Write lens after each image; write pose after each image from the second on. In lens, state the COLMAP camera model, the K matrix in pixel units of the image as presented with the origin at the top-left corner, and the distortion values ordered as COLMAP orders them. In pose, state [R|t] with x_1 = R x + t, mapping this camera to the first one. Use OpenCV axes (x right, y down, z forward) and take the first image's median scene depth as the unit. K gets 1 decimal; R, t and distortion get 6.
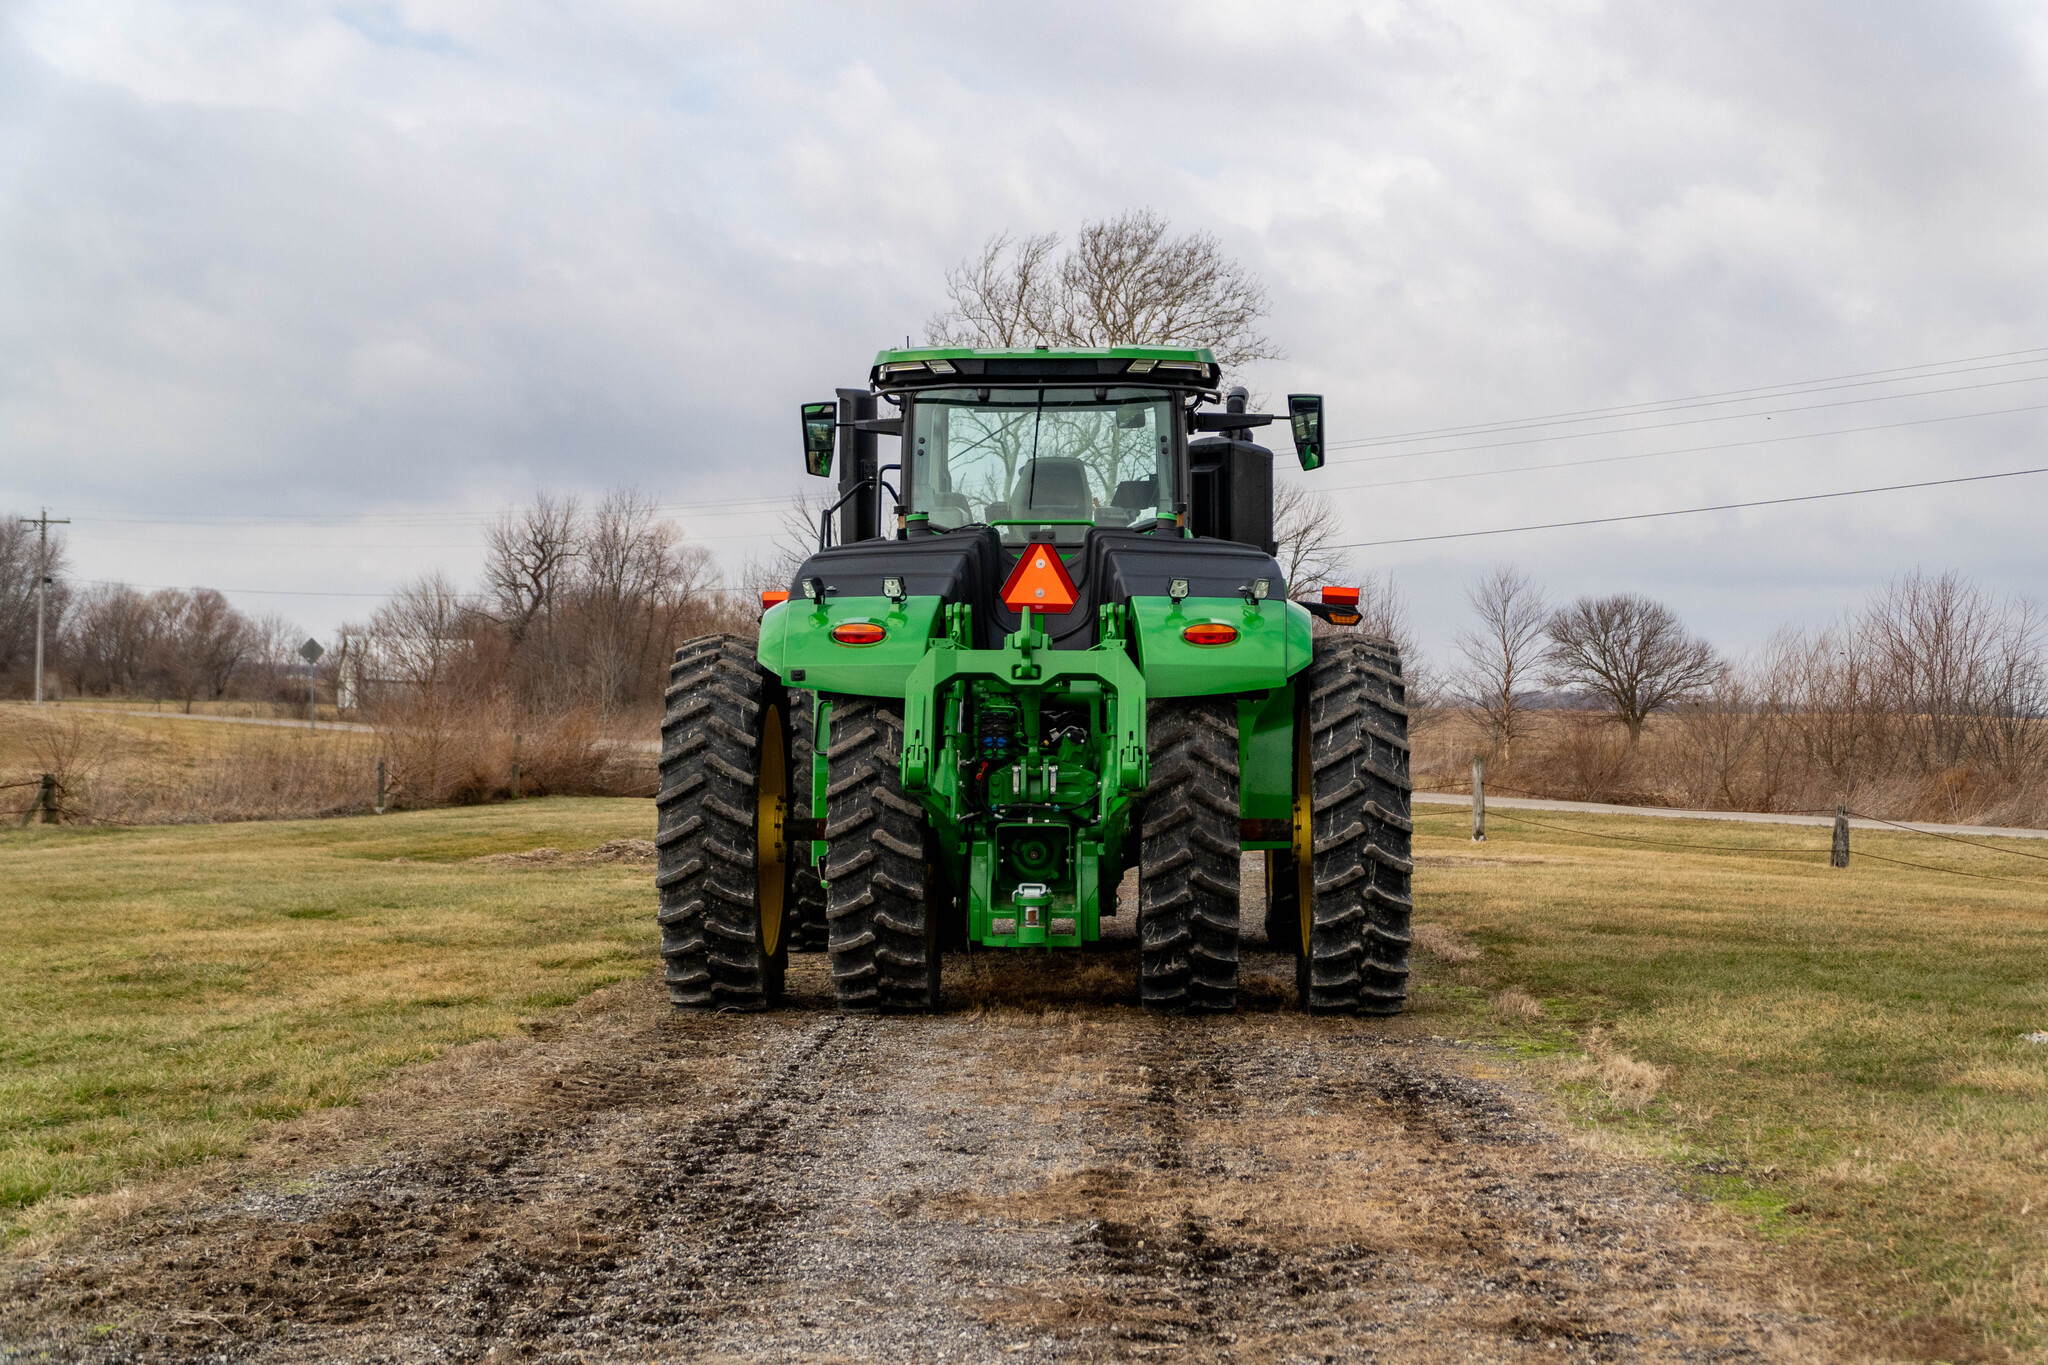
lens RADIAL K [[2937.3, 0, 1024.0], [0, 2937.3, 682.5], [0, 0, 1]] dist [0.010859, 0.021956]
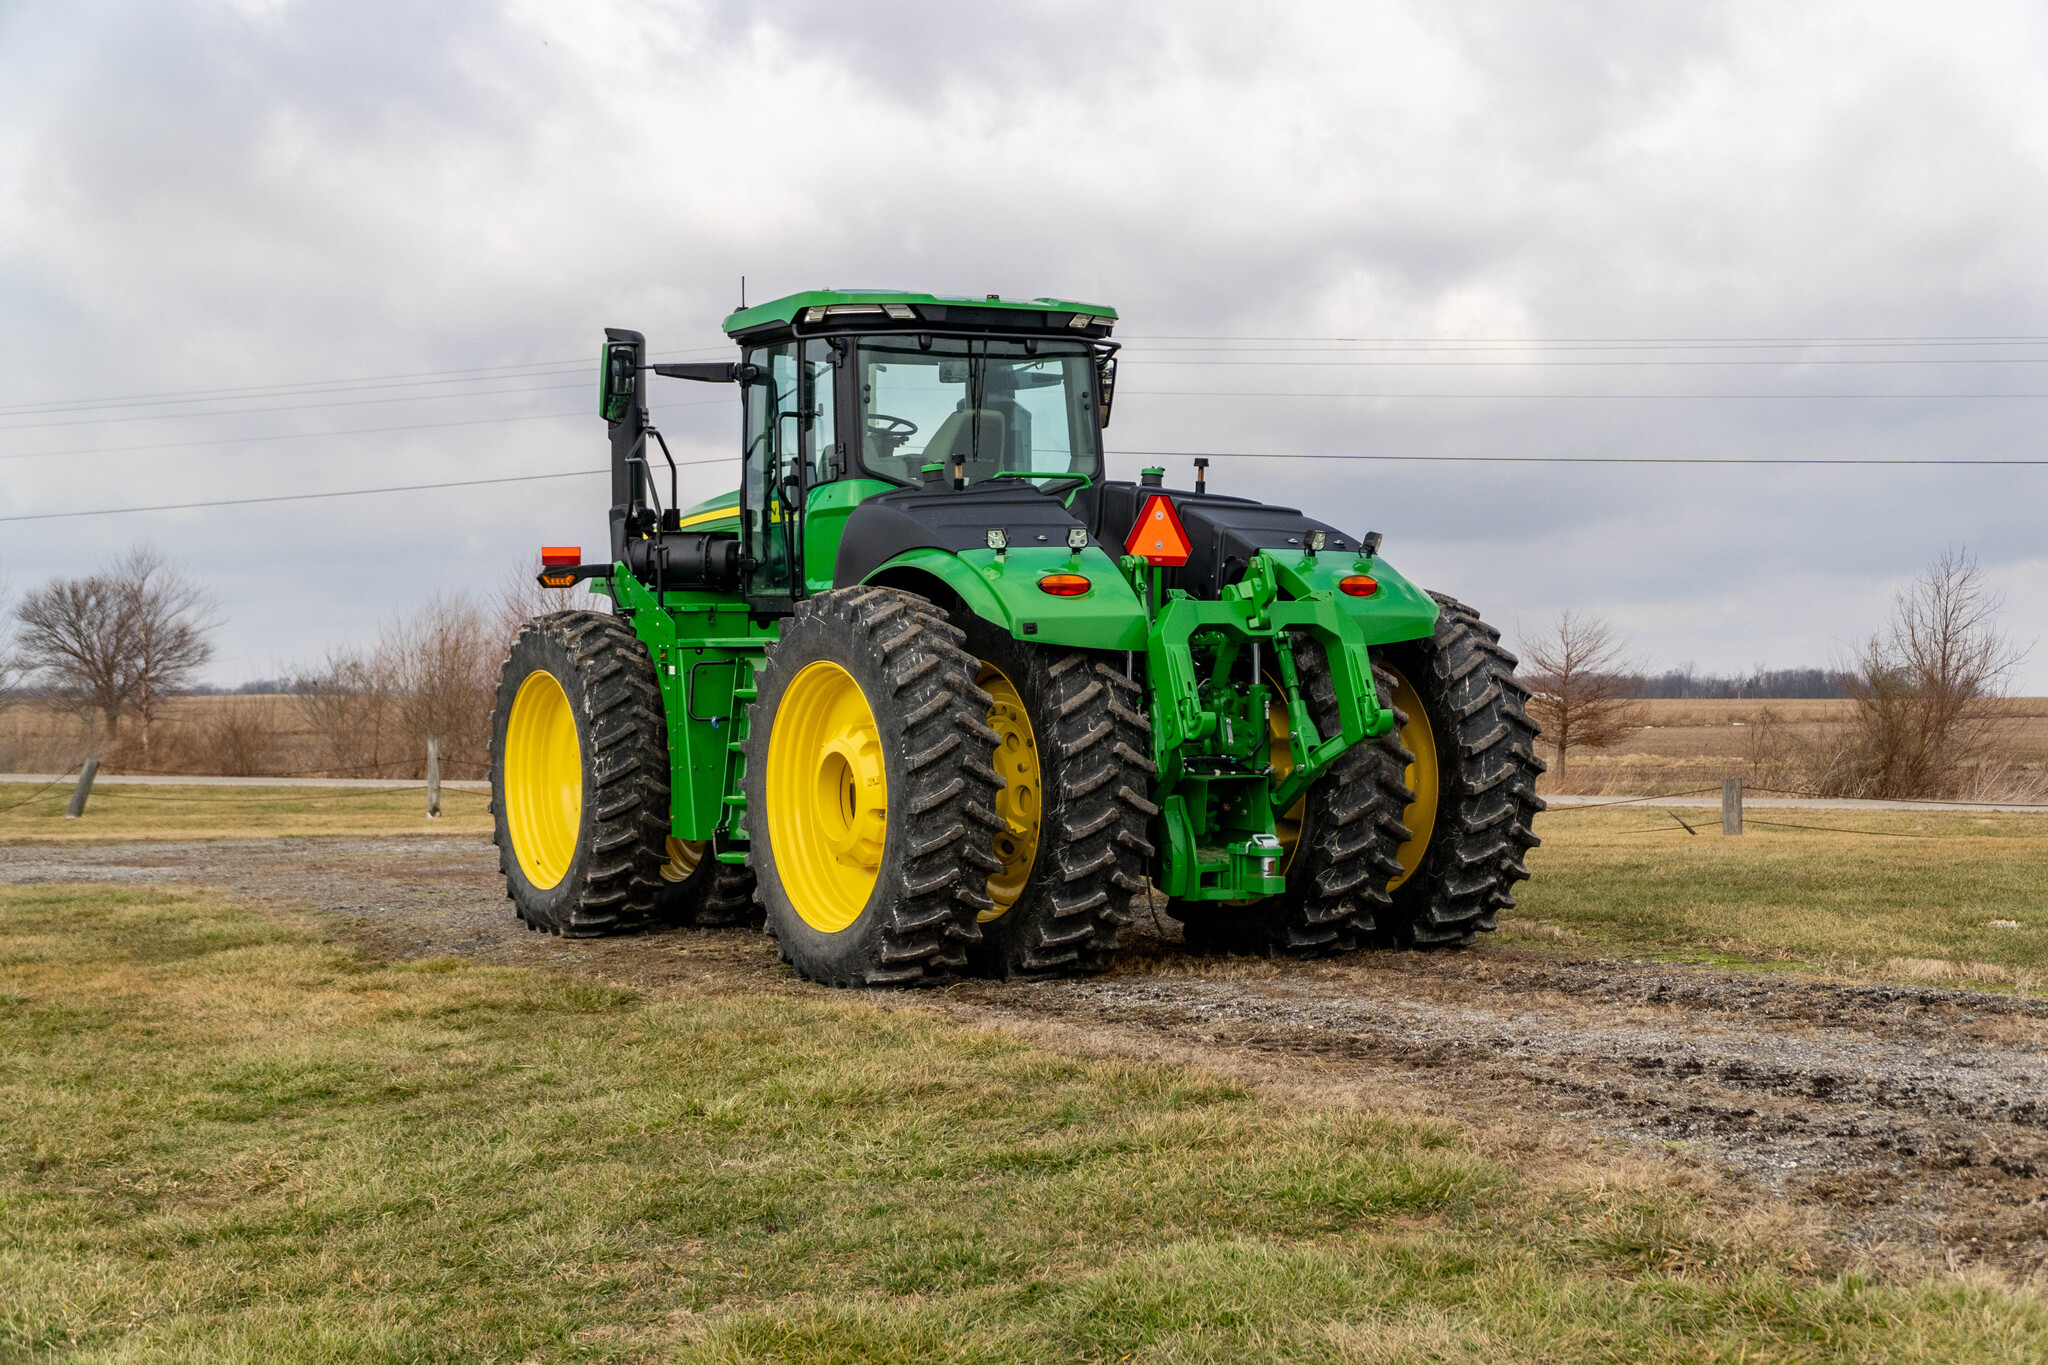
lens RADIAL K [[2937.3, 0, 1024.0], [0, 2937.3, 682.5], [0, 0, 1]] dist [0.010859, 0.021956]
pose [[0.851688, -0.016248, 0.523797, -0.575071], [0.013346, 0.999868, 0.009316, 0.006158], [-0.523879, -0.000944, 0.851792, 0.185857]]
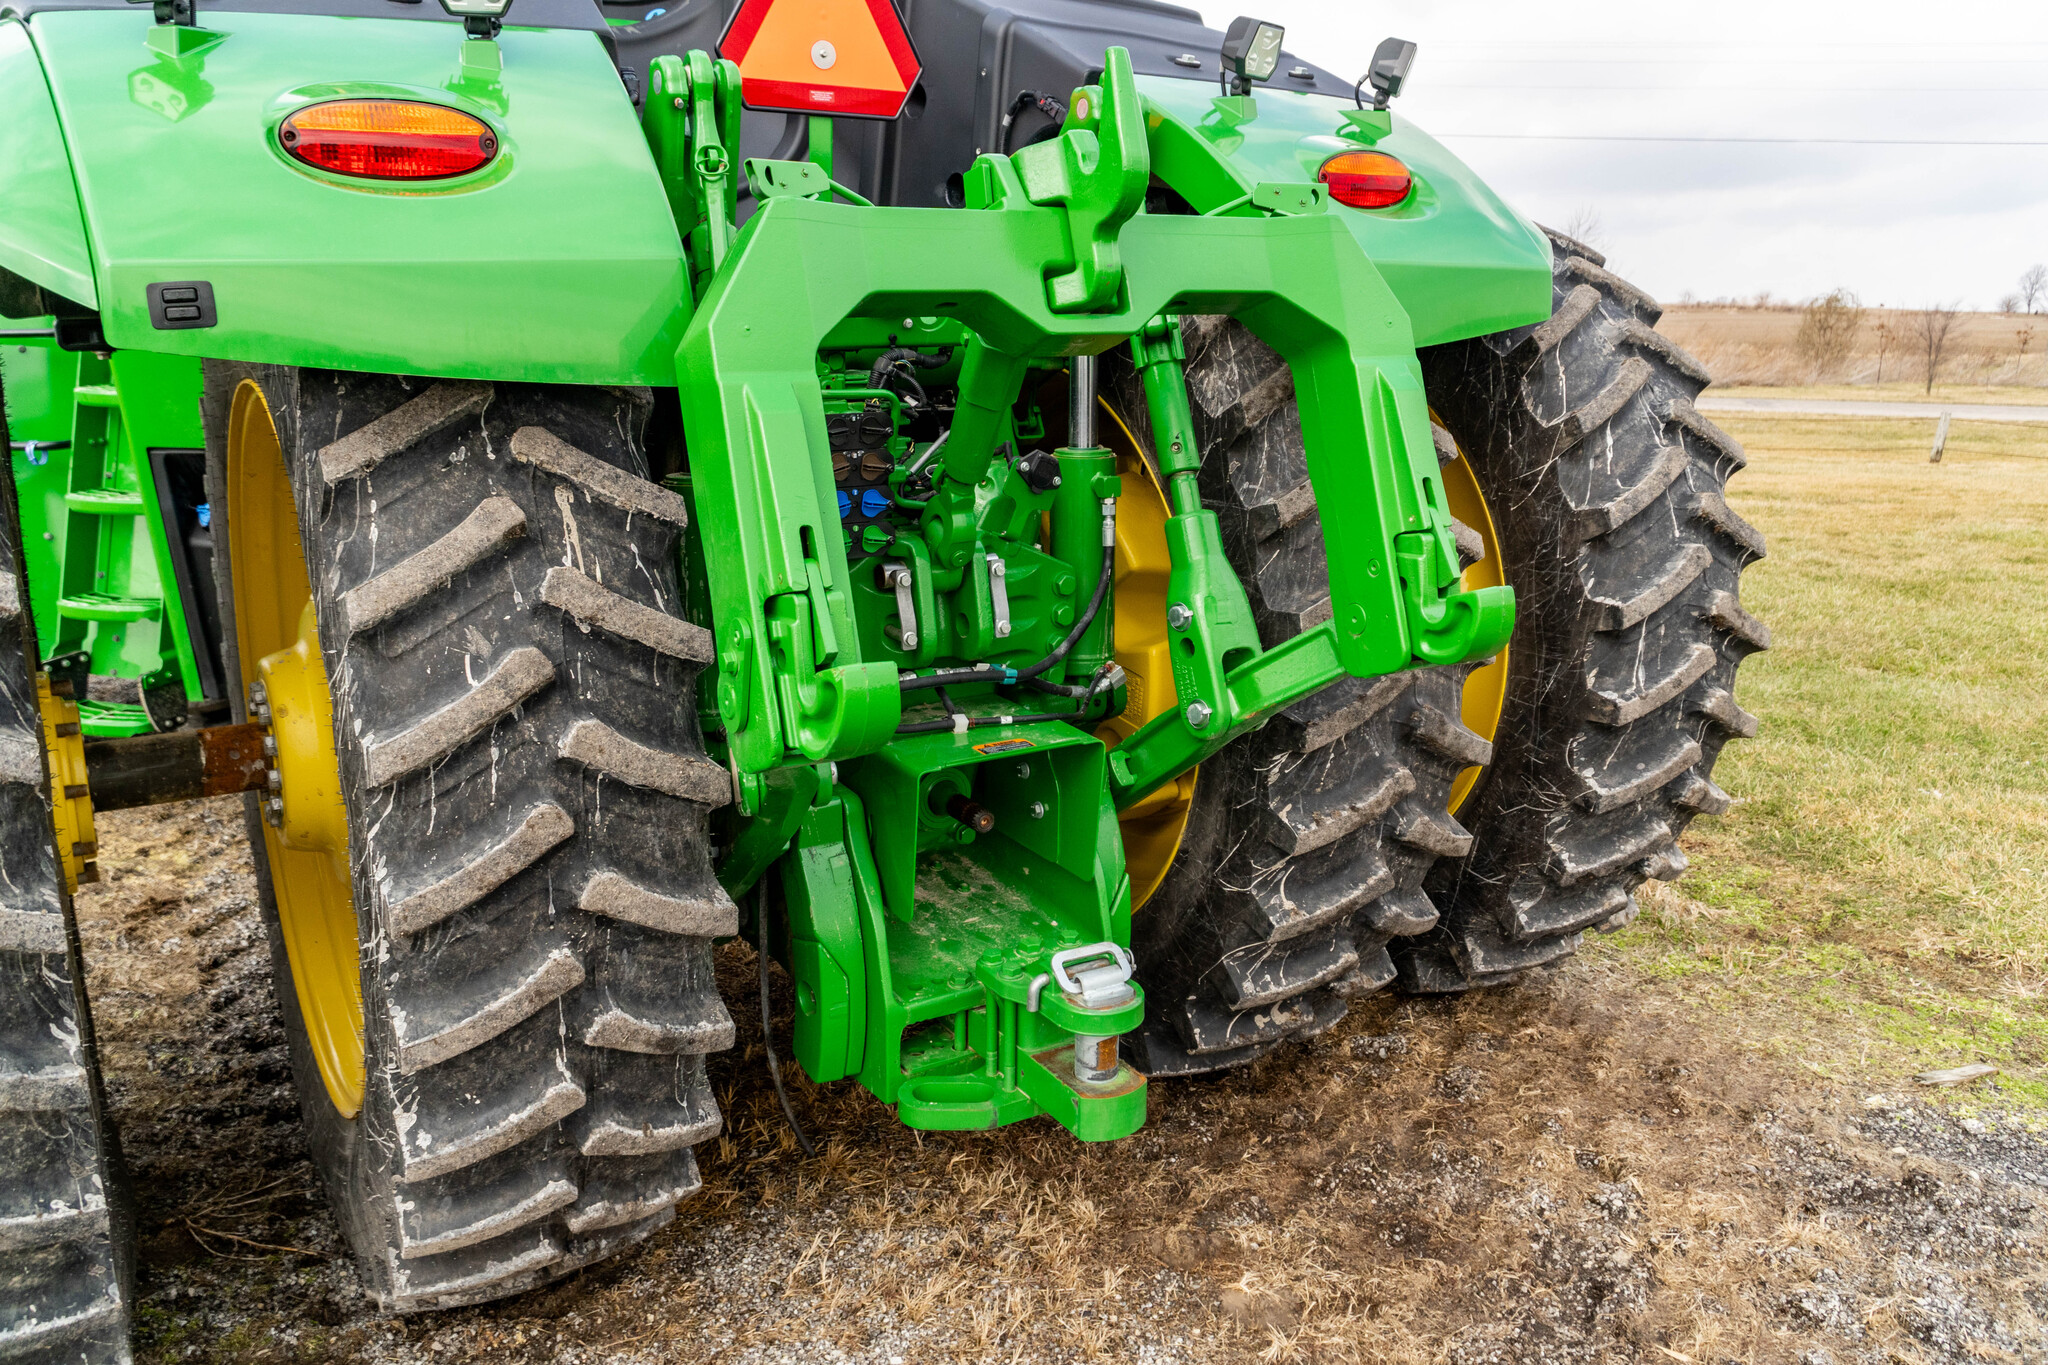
lens RADIAL K [[1626.0, 0, 1024.0], [0, 1626.0, 682.5], [0, 0, 1]] dist [-0.002226, -0.000068]
pose [[0.838192, -0.134035, 0.528649, -0.092949], [-0.001085, 0.968918, 0.247382, -0.005477], [-0.545375, -0.207927, 0.811993, 0.840403]]
